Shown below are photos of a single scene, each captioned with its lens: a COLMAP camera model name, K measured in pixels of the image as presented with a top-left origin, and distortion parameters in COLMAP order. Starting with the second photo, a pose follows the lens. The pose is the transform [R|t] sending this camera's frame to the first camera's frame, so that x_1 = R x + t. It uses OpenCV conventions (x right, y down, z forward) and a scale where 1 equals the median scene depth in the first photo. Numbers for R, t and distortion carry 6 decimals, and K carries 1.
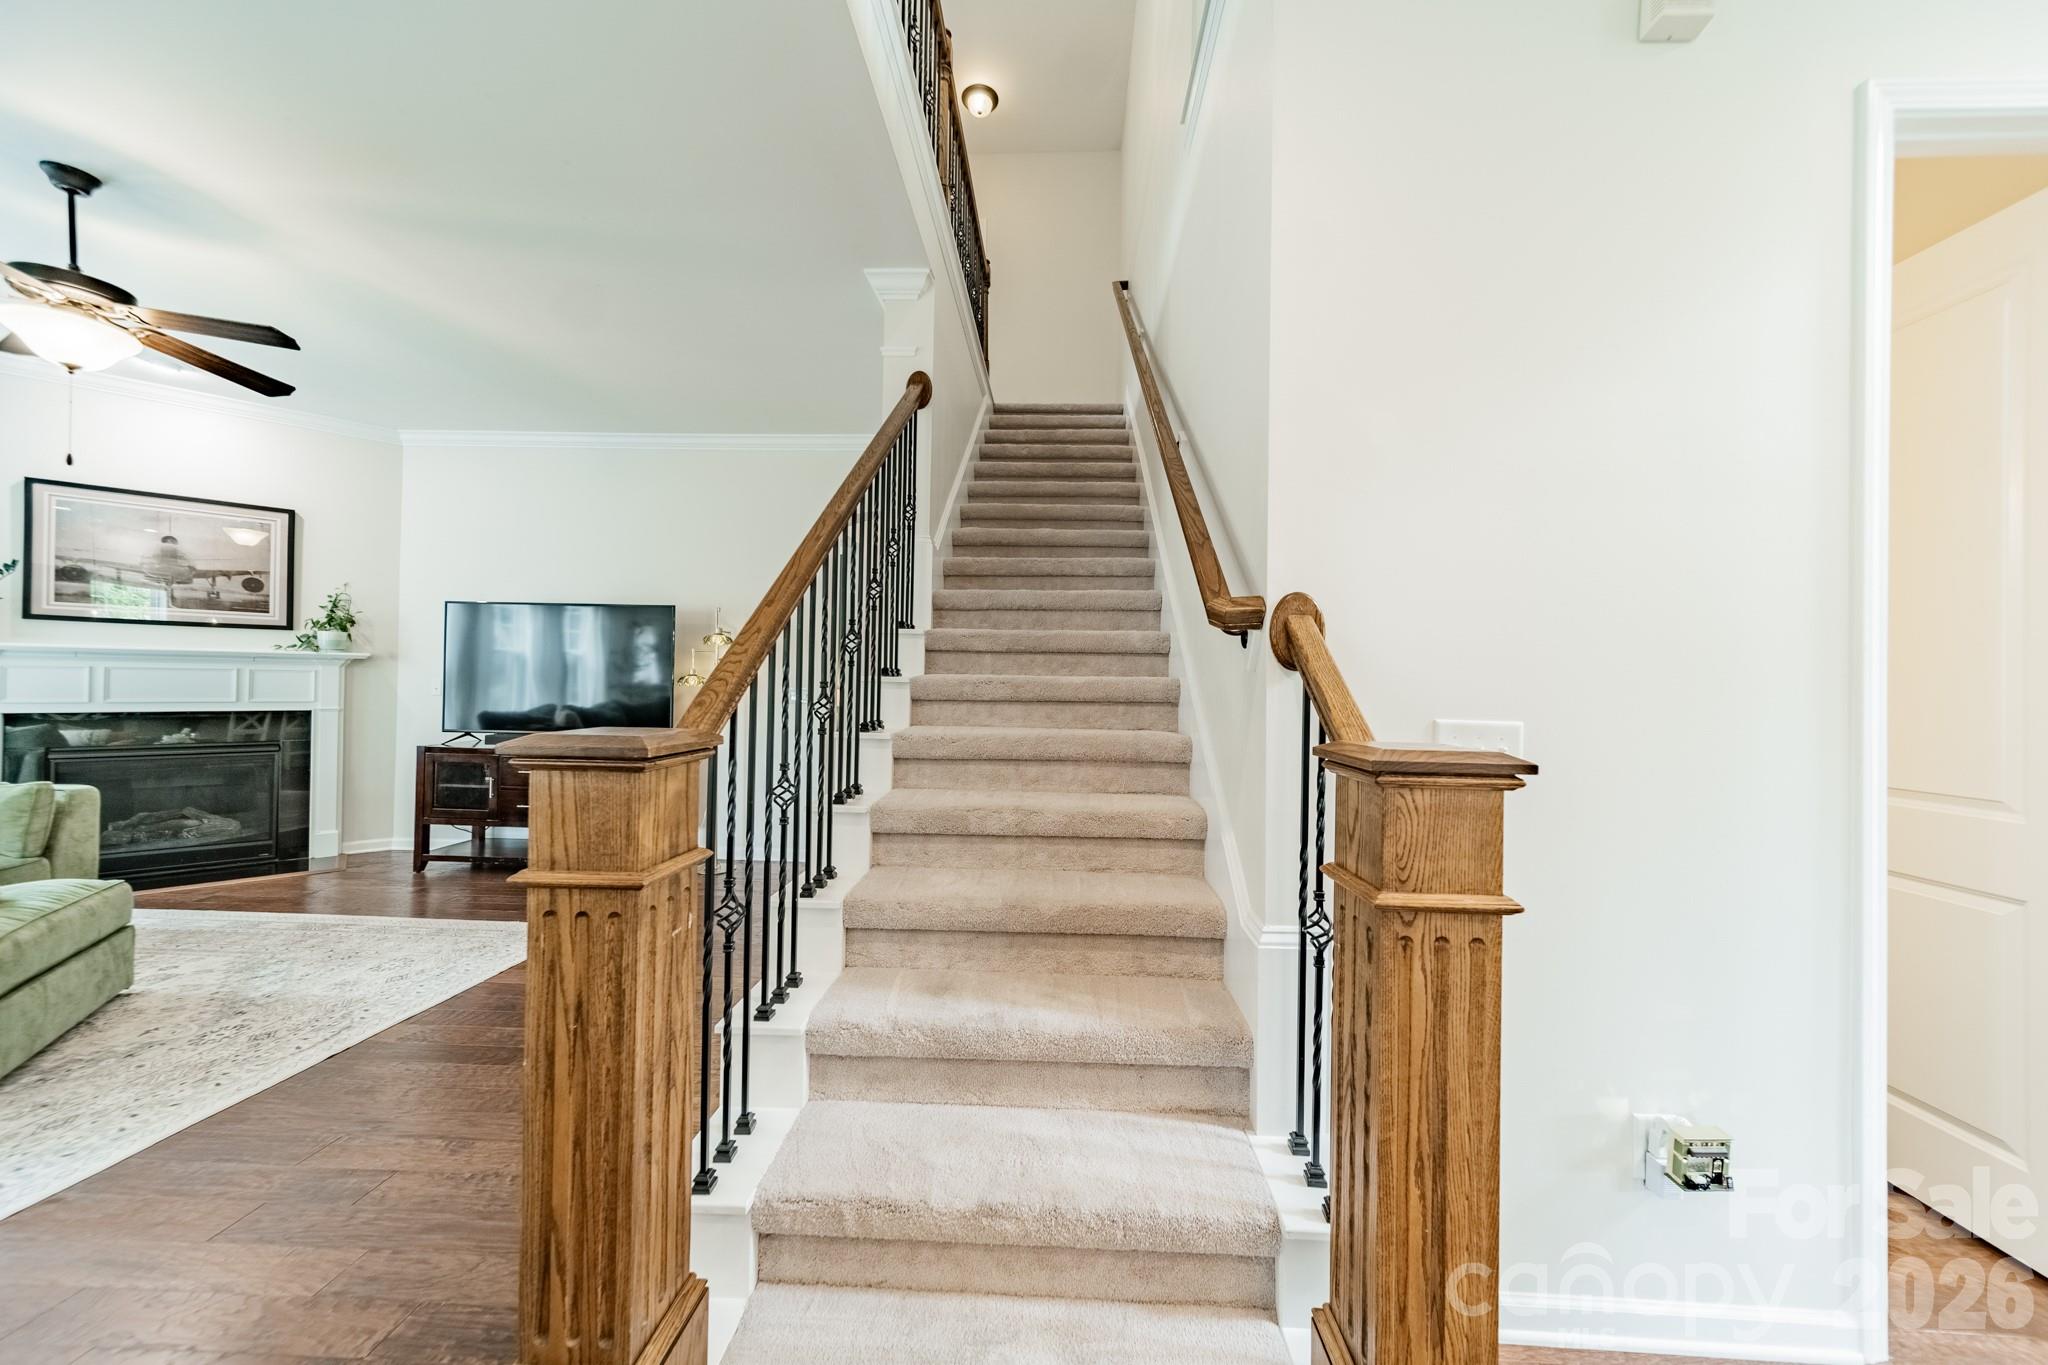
lens RADIAL K [[724.5, 0, 1032.1], [0, 724.5, 679.7], [0, 0, 1]] dist [0.006486, 0.000259]
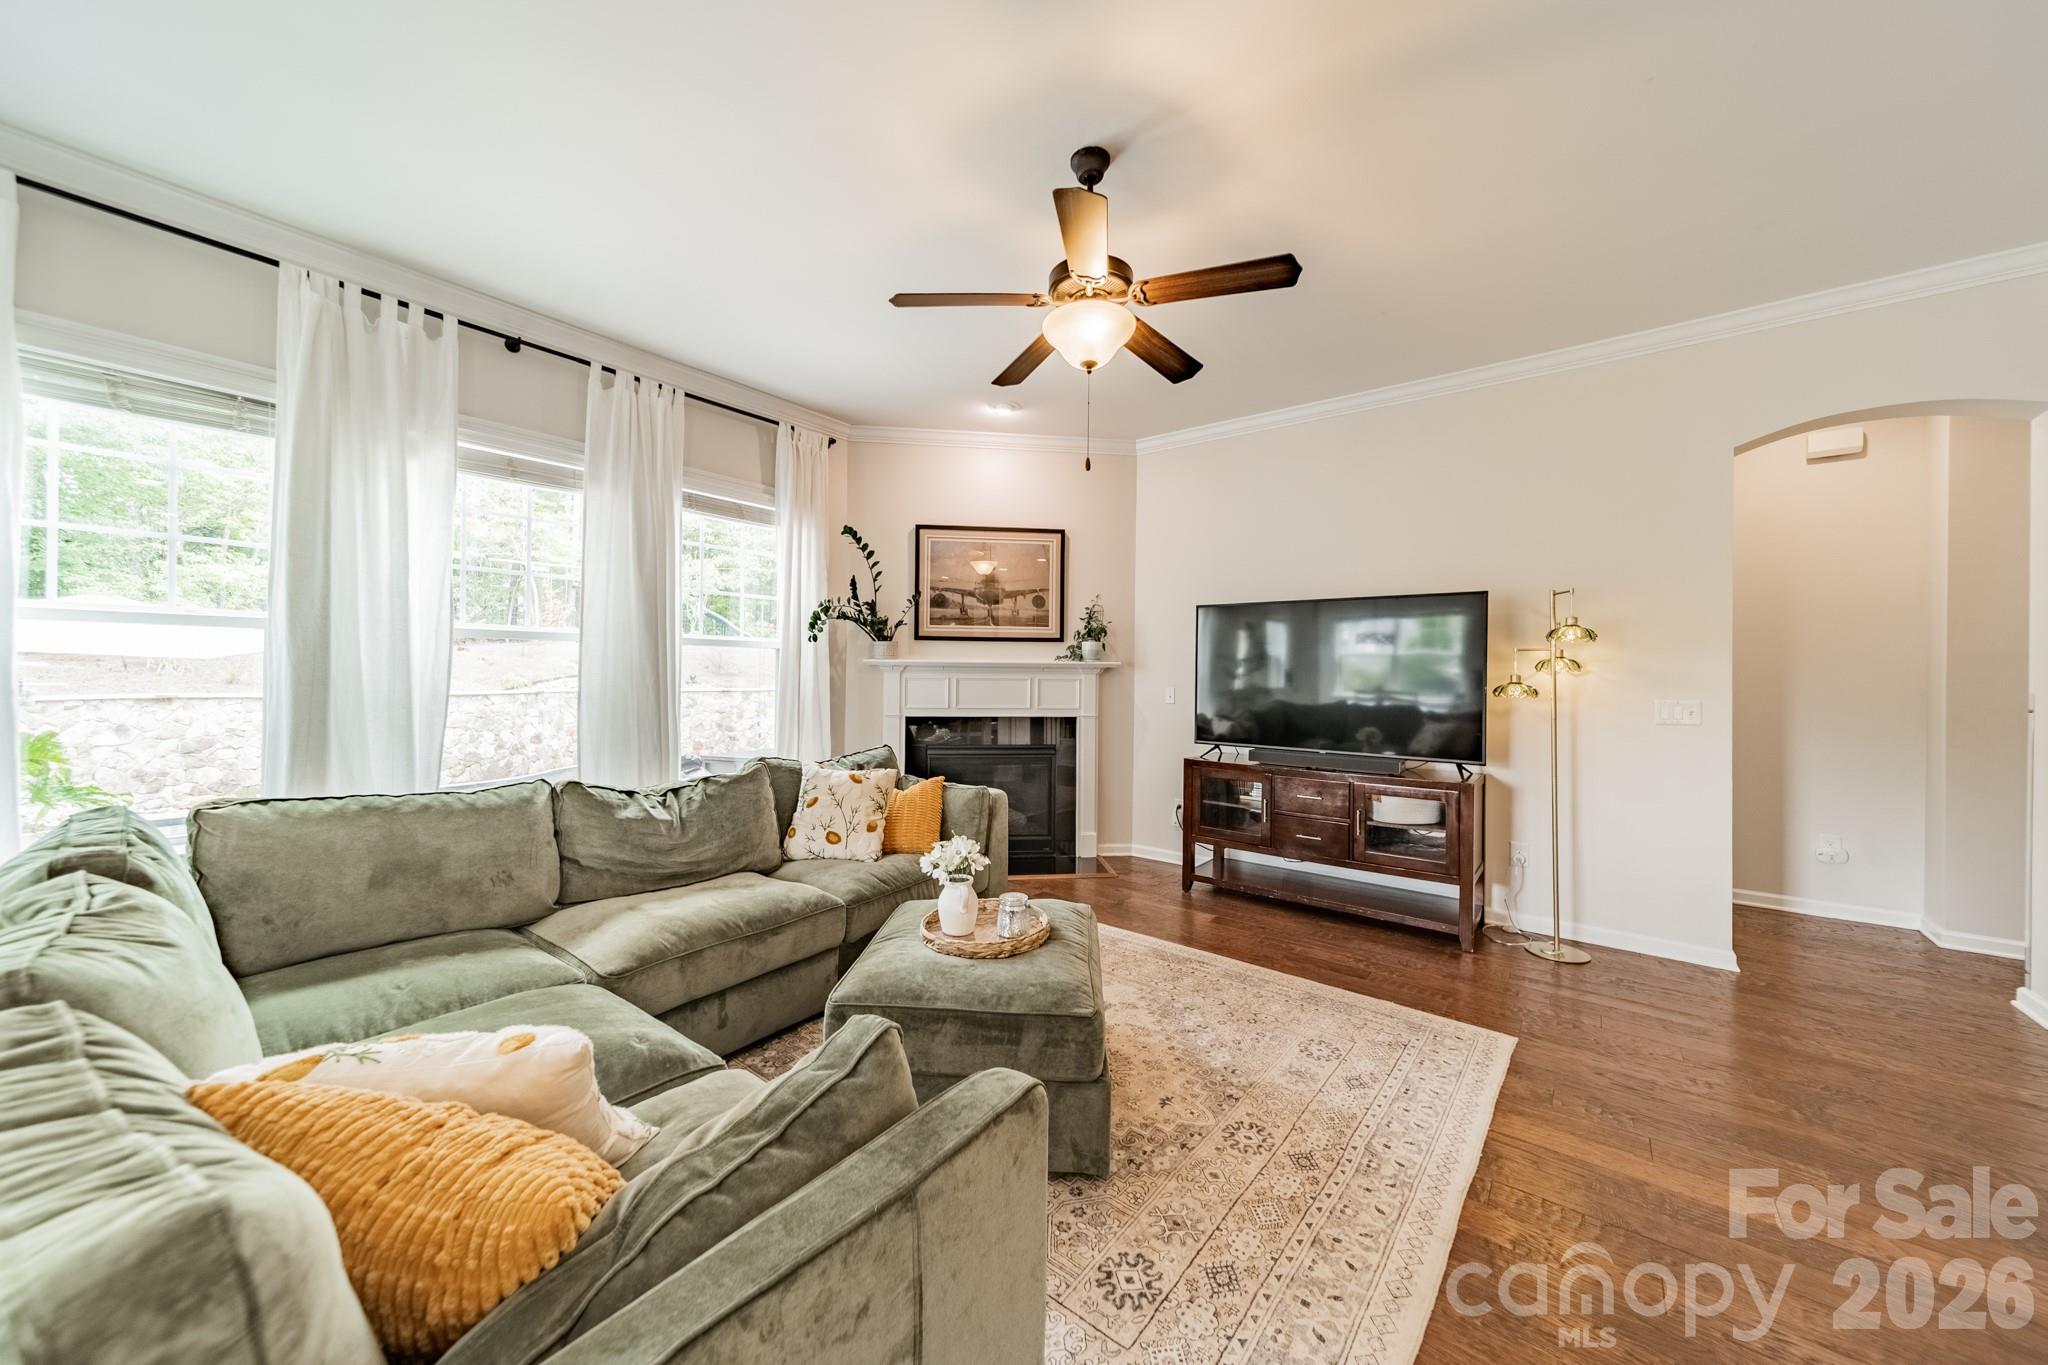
lens RADIAL K [[724.5, 0, 1025.7], [0, 724.5, 671.8], [0, 0, 1]] dist [0.006486, 0.000259]
pose [[0.811848, -0.011918, -0.583748, -0.456111], [0.006917, 0.999918, -0.010794, -0.013294], [0.583828, 0.004726, 0.811863, 0.108768]]
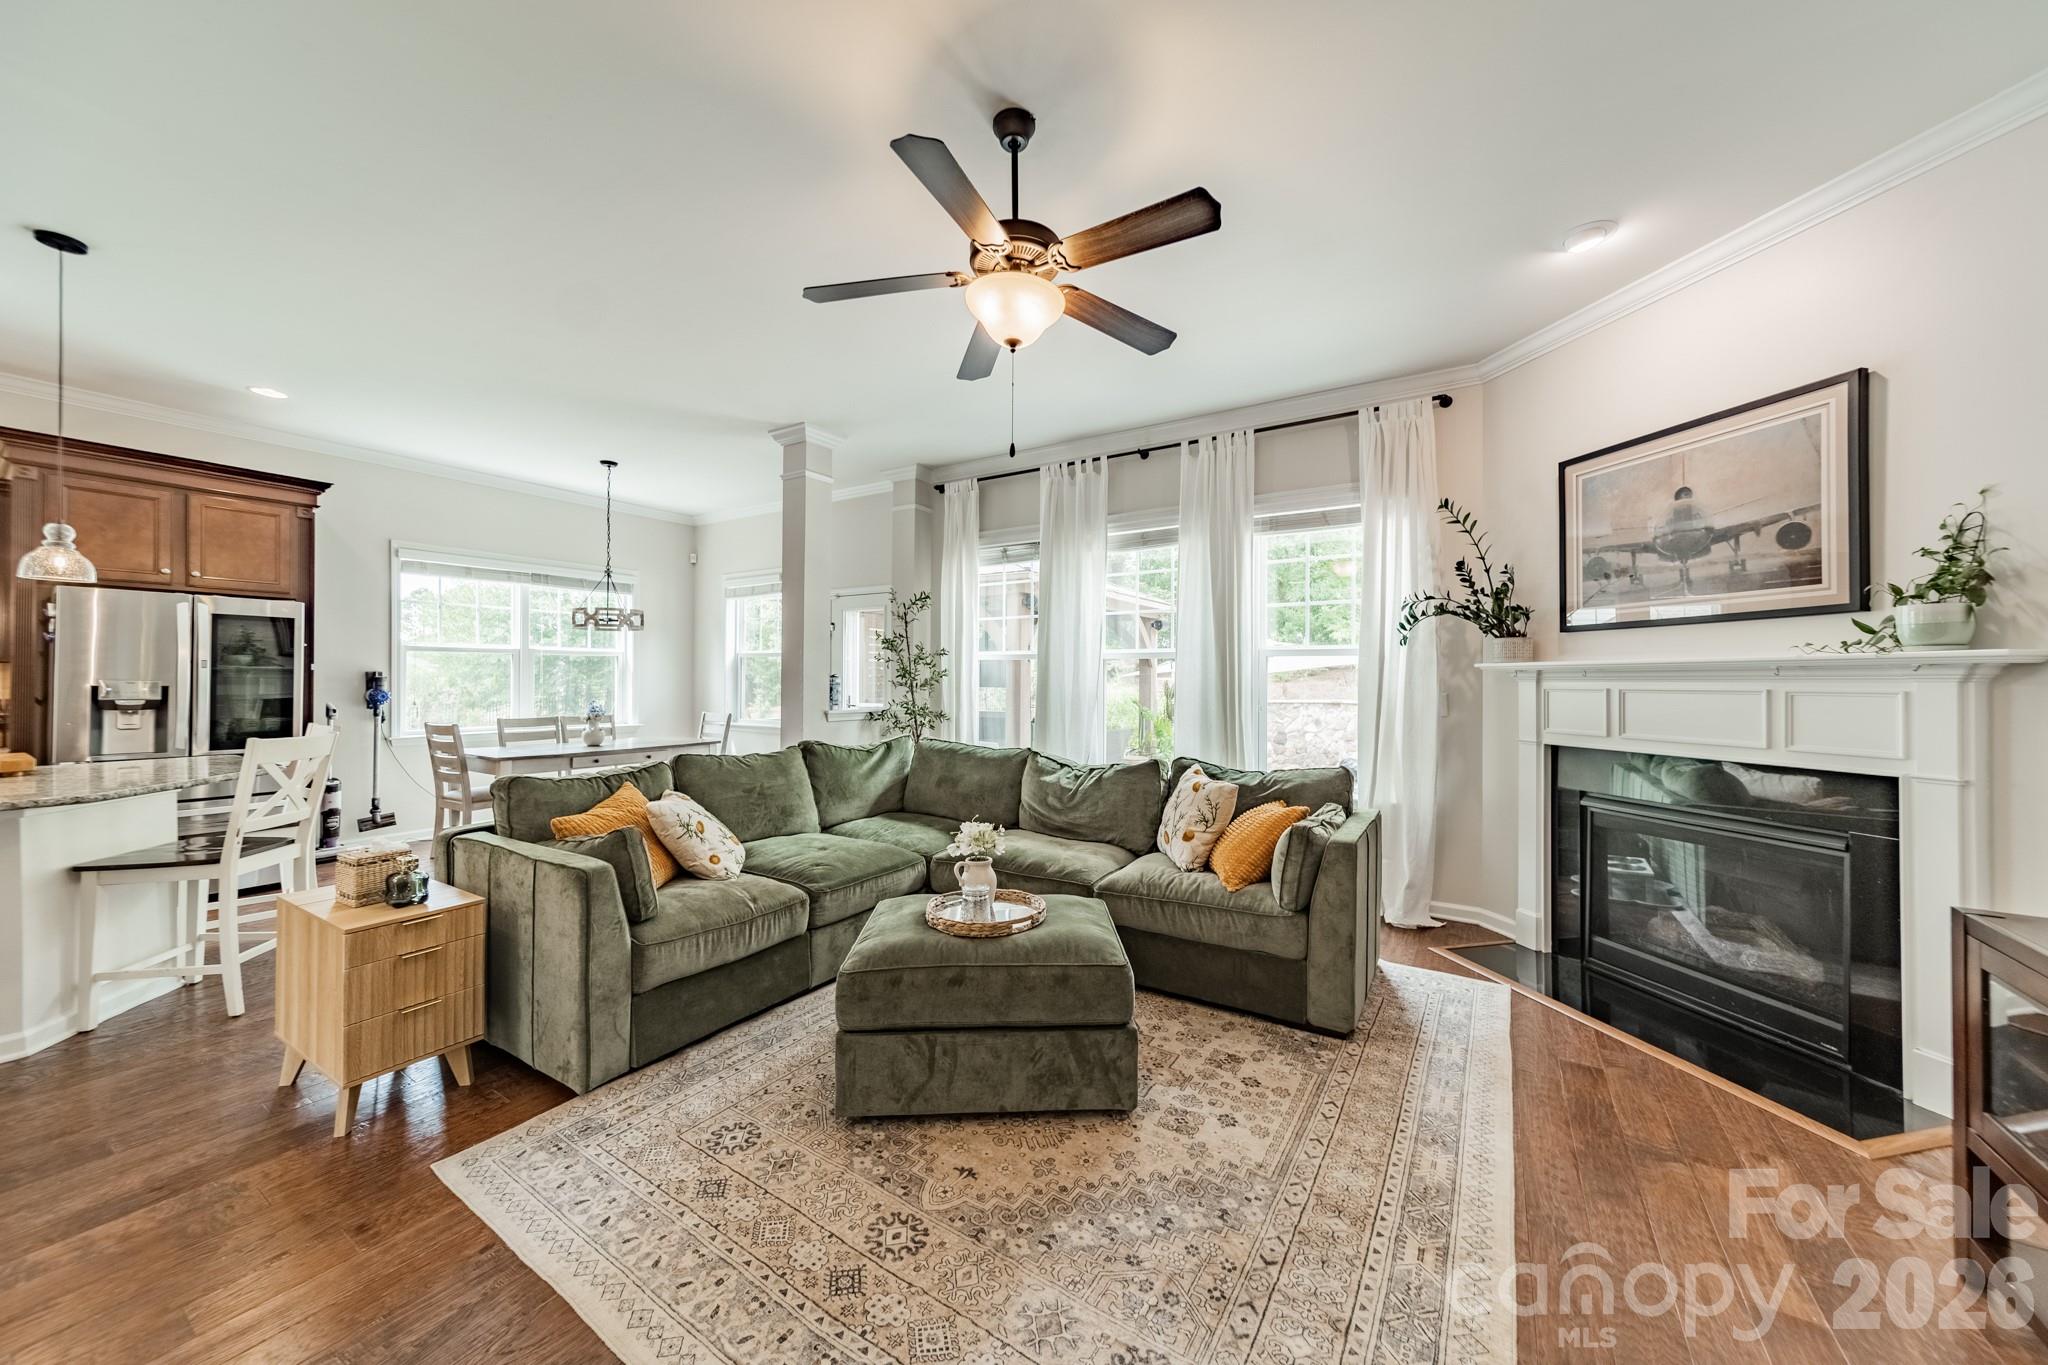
lens RADIAL K [[724.5, 0, 1035.2], [0, 724.5, 676.7], [0, 0, 1]] dist [0.006486, 0.000259]
pose [[-0.498076, -0.025317, -0.866764, -0.319403], [-0.010928, 0.999678, -0.022920, -0.006351], [0.867064, -0.001944, -0.498192, 0.789190]]
